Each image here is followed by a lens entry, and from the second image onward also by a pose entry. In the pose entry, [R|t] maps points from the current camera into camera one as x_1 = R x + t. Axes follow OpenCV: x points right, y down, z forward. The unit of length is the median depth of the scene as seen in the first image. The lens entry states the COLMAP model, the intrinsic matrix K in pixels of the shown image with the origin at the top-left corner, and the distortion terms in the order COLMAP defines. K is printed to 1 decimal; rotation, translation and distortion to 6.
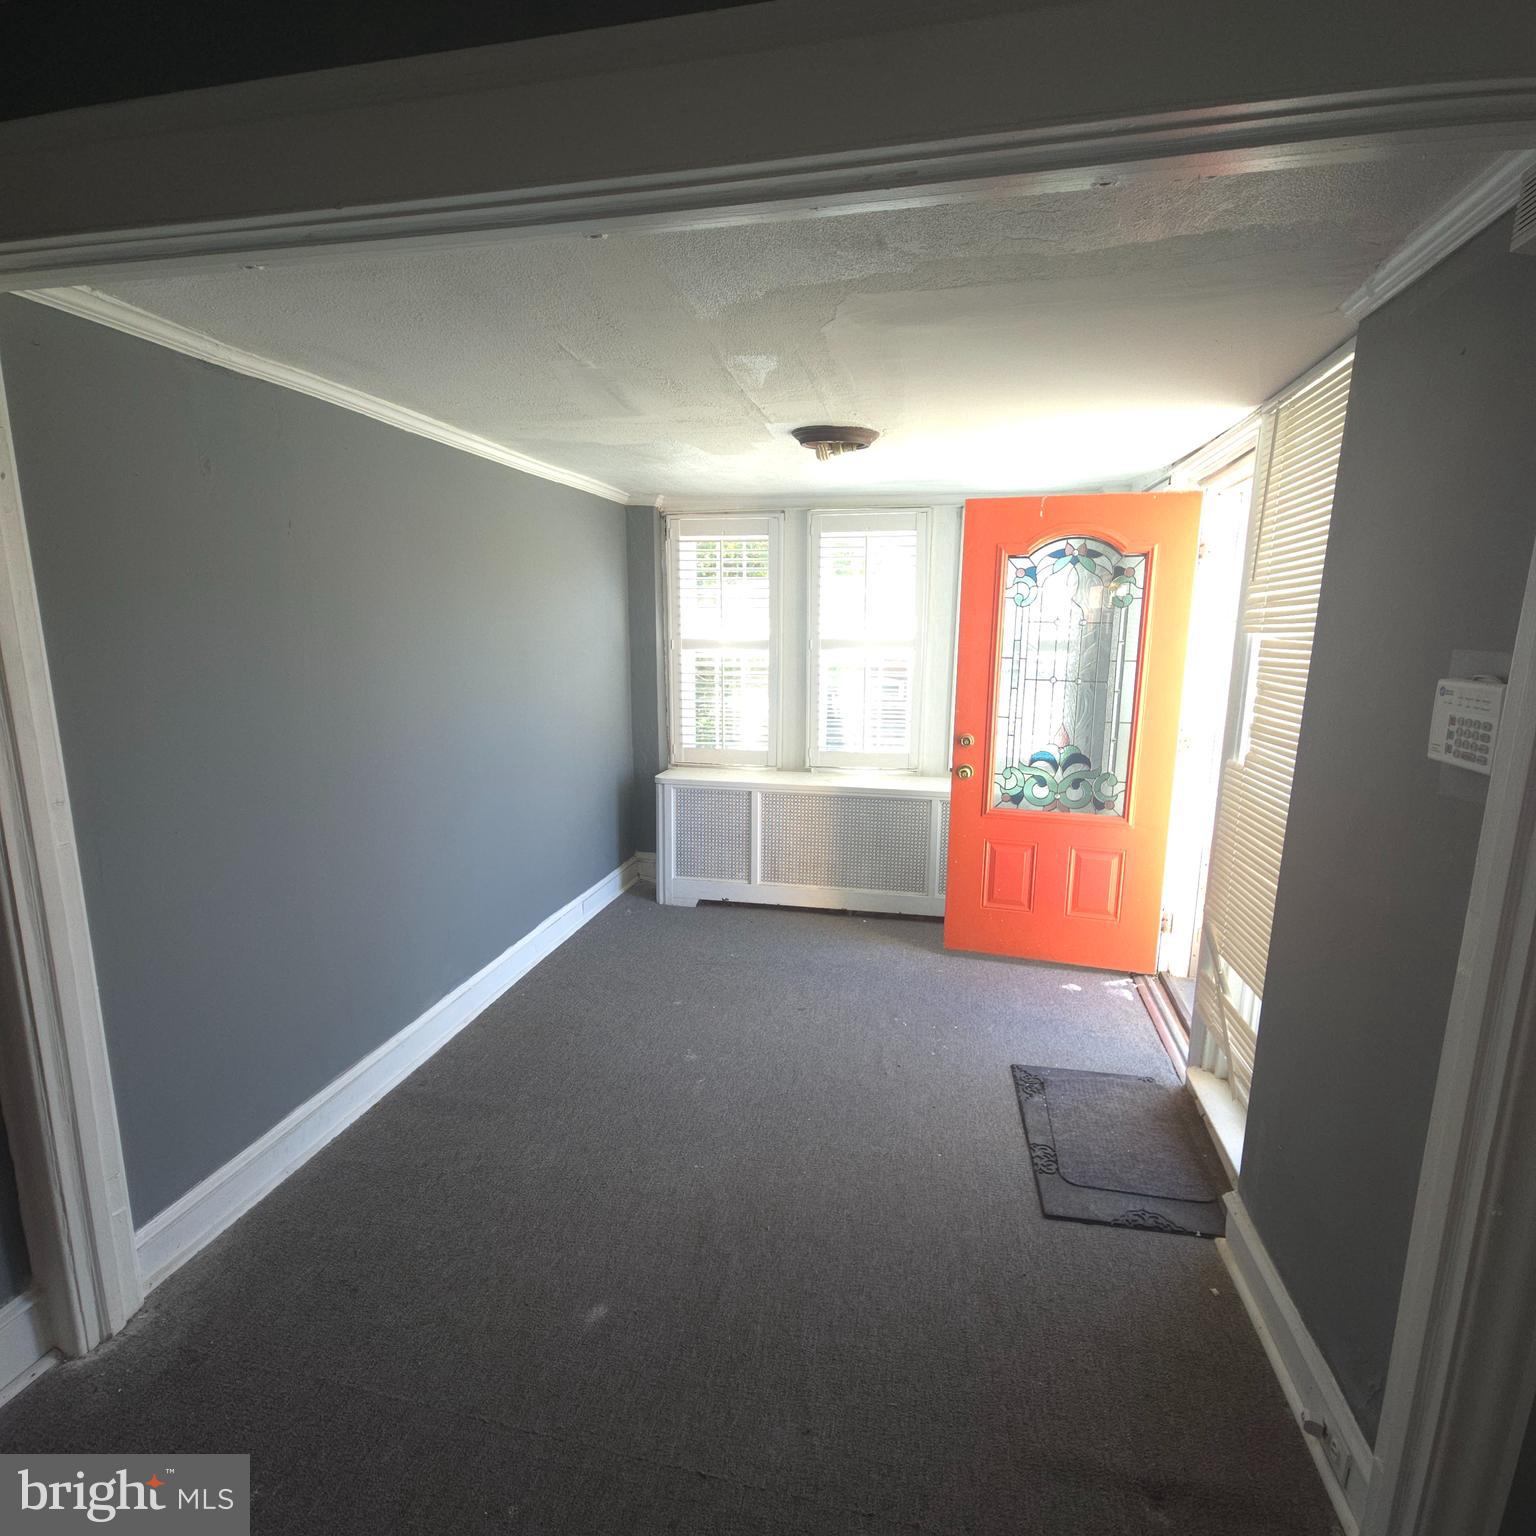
lens RADIAL K [[841.6, 0, 762.9], [0, 841.6, 773.5], [0, 0, 1]] dist [0.000209, -0.001936]
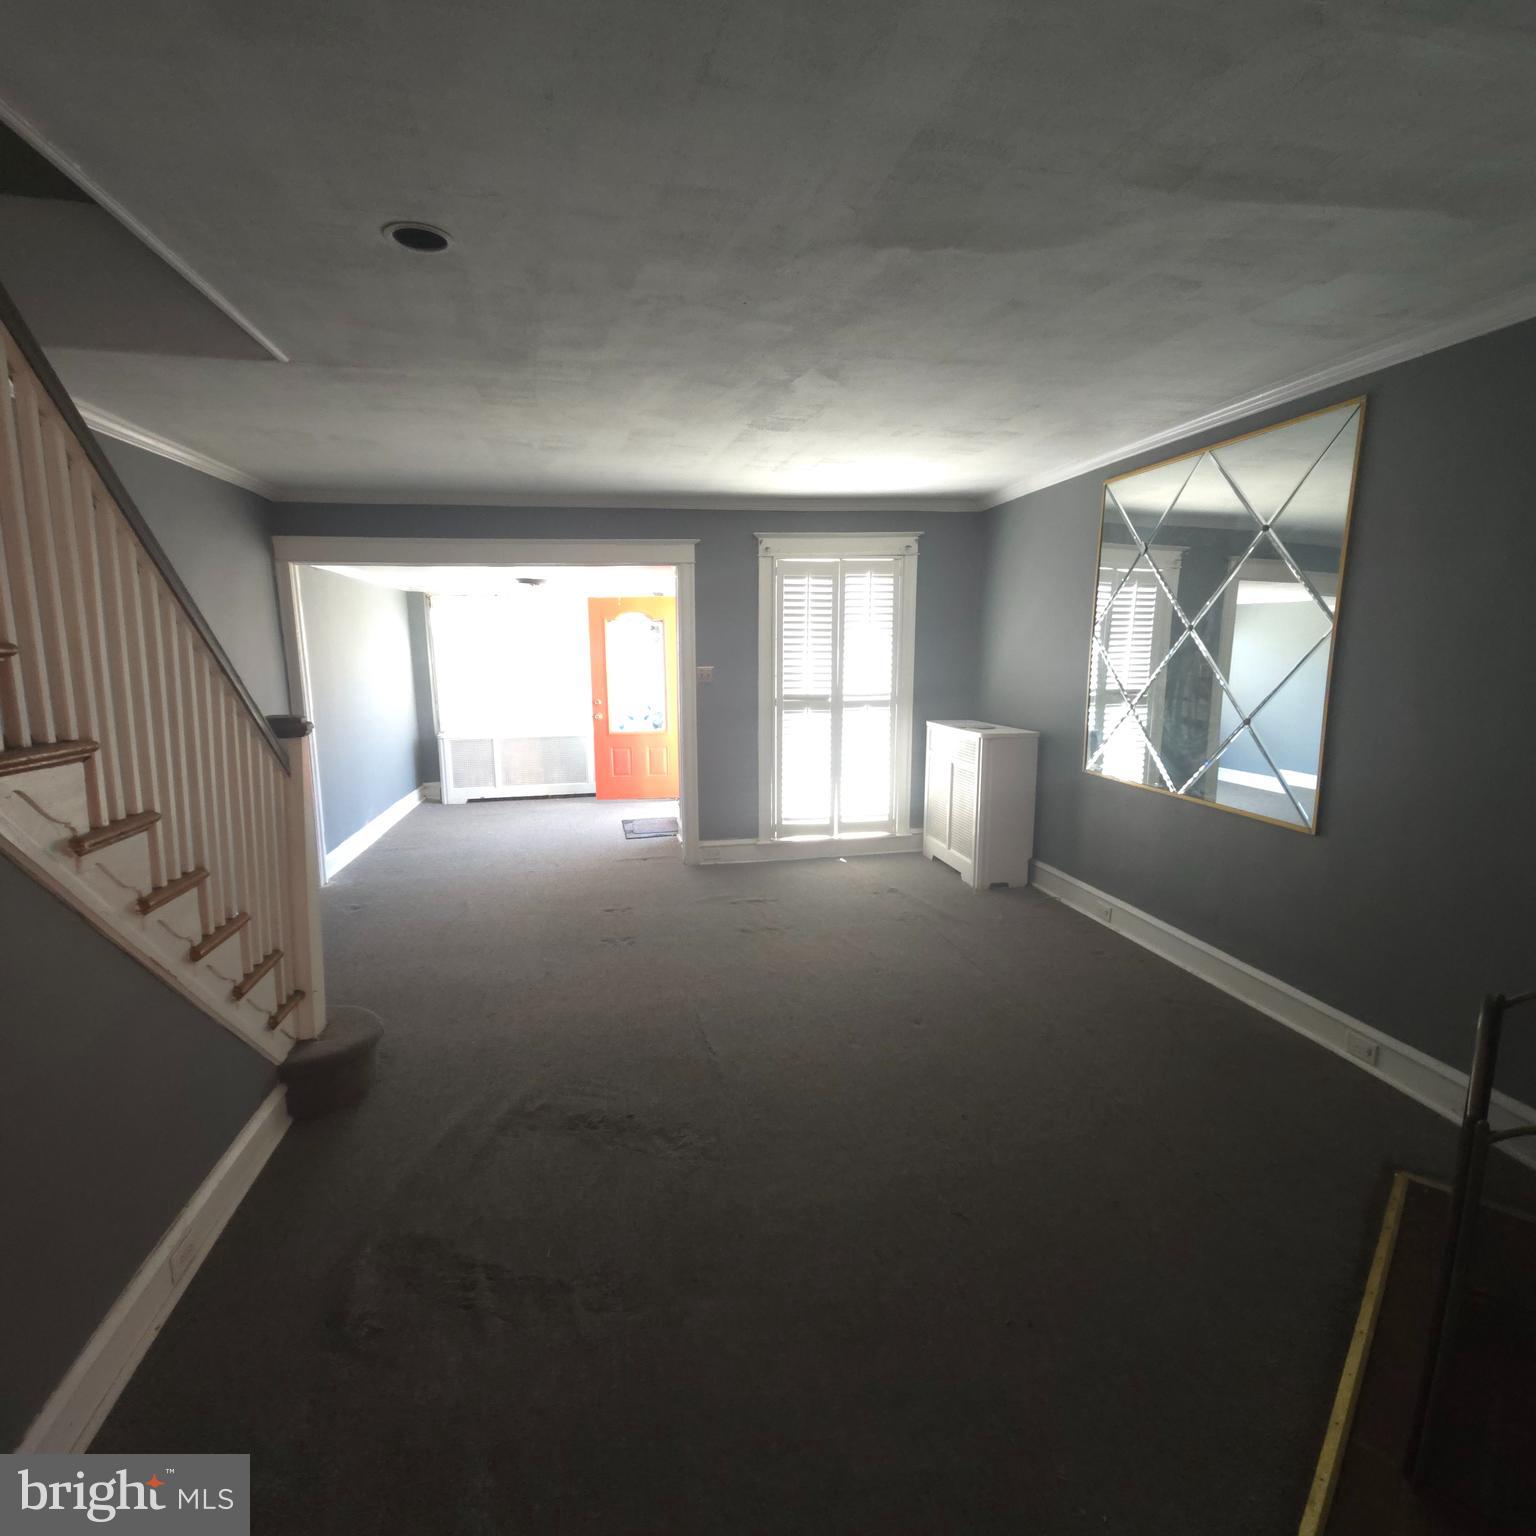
lens RADIAL K [[841.6, 0, 762.9], [0, 841.6, 773.5], [0, 0, 1]] dist [0.000209, -0.001936]
pose [[0.924266, -0.076393, 0.374028, -0.166680], [0.088139, 0.996004, -0.014374, 0.179248], [-0.371435, 0.046252, 0.927306, -1.008238]]
